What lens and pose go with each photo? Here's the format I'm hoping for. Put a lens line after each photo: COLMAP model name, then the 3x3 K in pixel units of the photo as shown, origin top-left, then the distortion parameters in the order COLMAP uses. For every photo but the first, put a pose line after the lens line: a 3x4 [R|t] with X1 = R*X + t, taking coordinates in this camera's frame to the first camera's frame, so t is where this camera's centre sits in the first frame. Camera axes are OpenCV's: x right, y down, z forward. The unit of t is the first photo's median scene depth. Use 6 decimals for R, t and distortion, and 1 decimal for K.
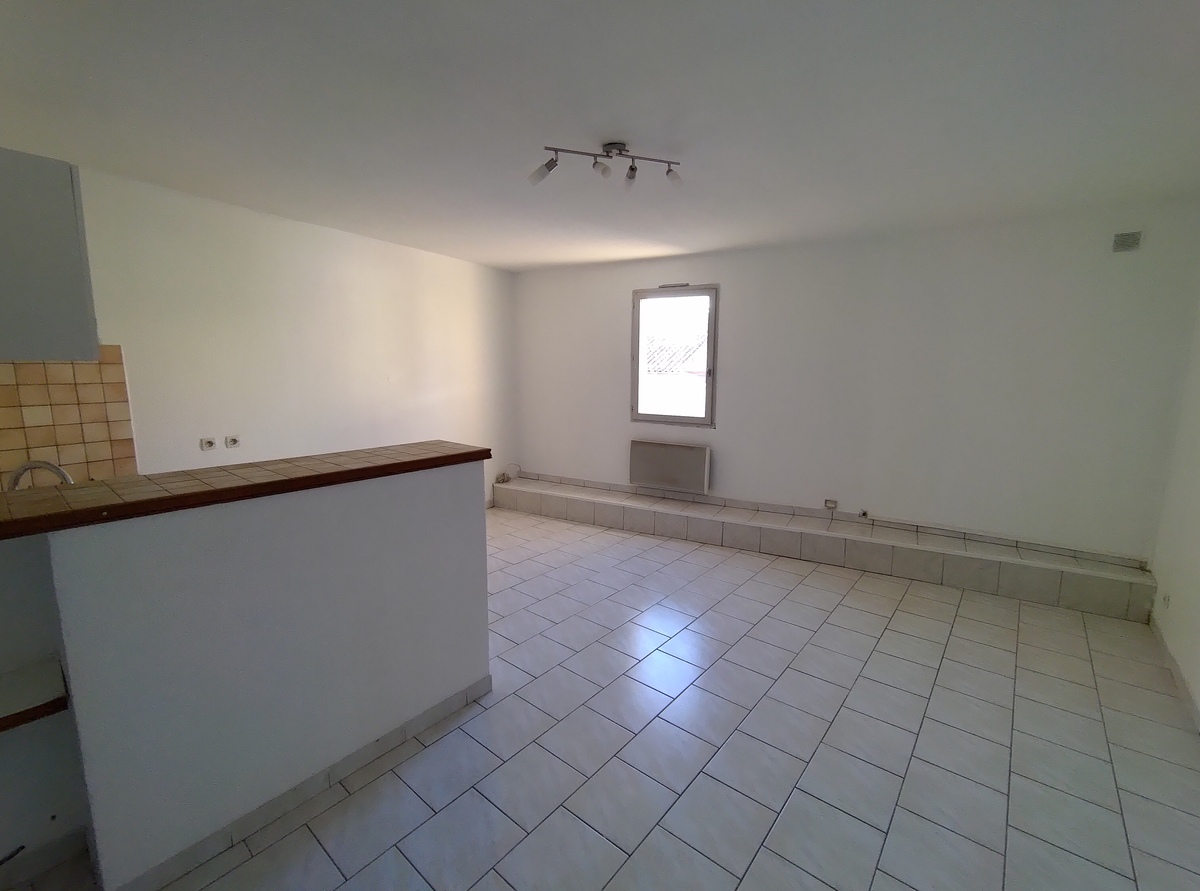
lens RADIAL K [[520.0, 0, 597.7], [0, 520.0, 444.0], [0, 0, 1]] dist [0.001117, 0.001361]
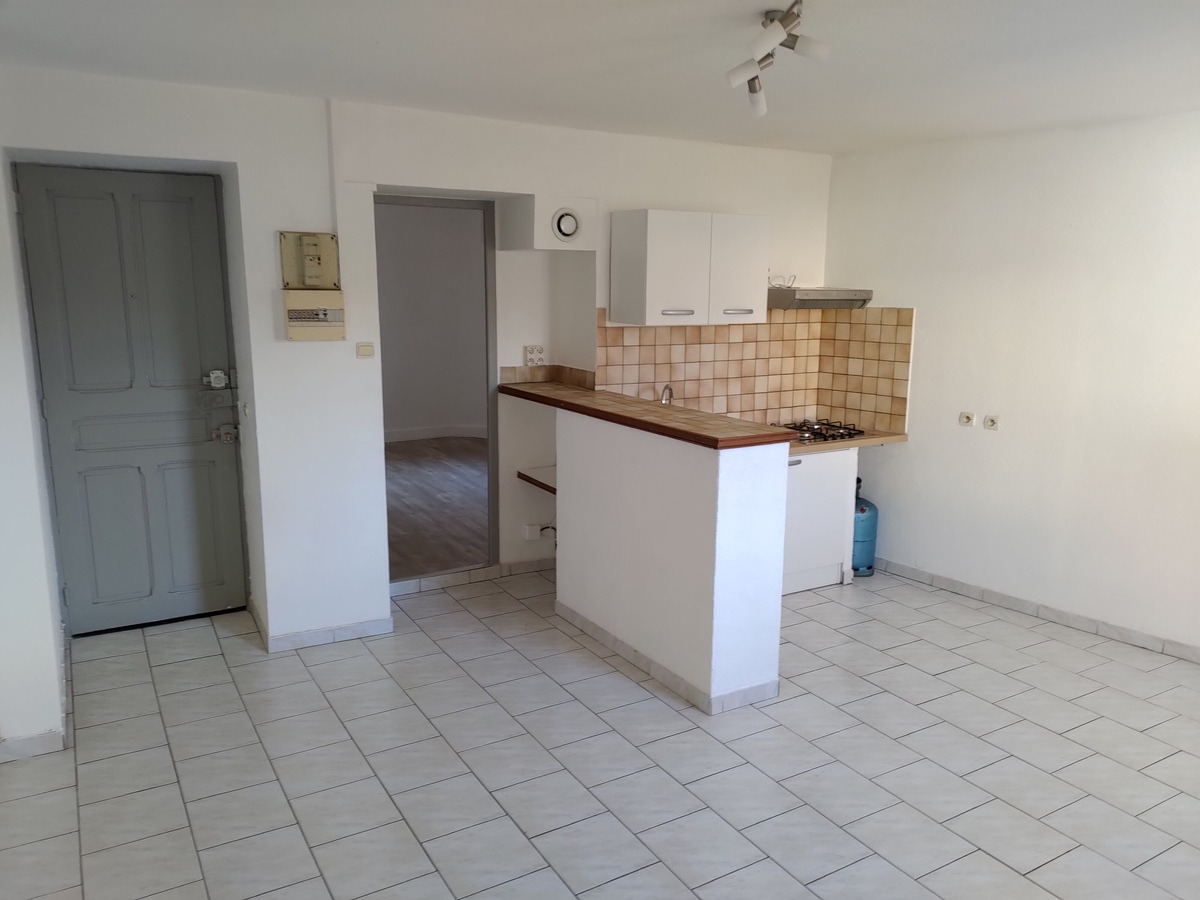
lens RADIAL K [[894.9, 0, 603.3], [0, 894.9, 457.0], [0, 0, 1]] dist [0.034827, -0.010163]
pose [[-0.327750, 0.174314, -0.928544, 1.074007], [-0.152760, 0.960121, 0.234162, -0.245154], [0.932333, 0.218591, -0.288051, 1.068824]]
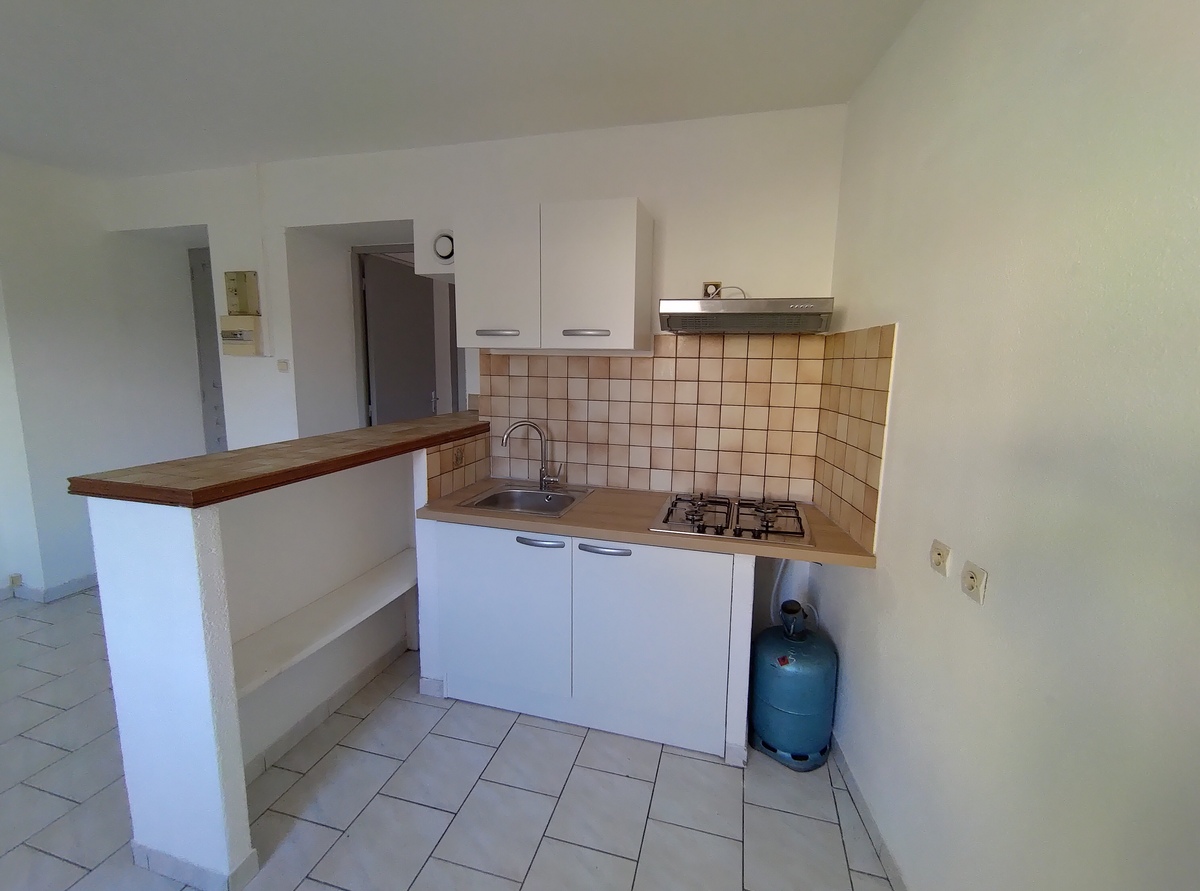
lens RADIAL K [[520.0, 0, 596.3], [0, 520.0, 442.0], [0, 0, 1]] dist [0.001117, 0.001361]
pose [[-0.909680, 0.041467, -0.413235, -0.441123], [-0.085911, 0.954693, 0.284921, -0.212113], [0.406327, 0.294689, -0.864903, 1.476583]]
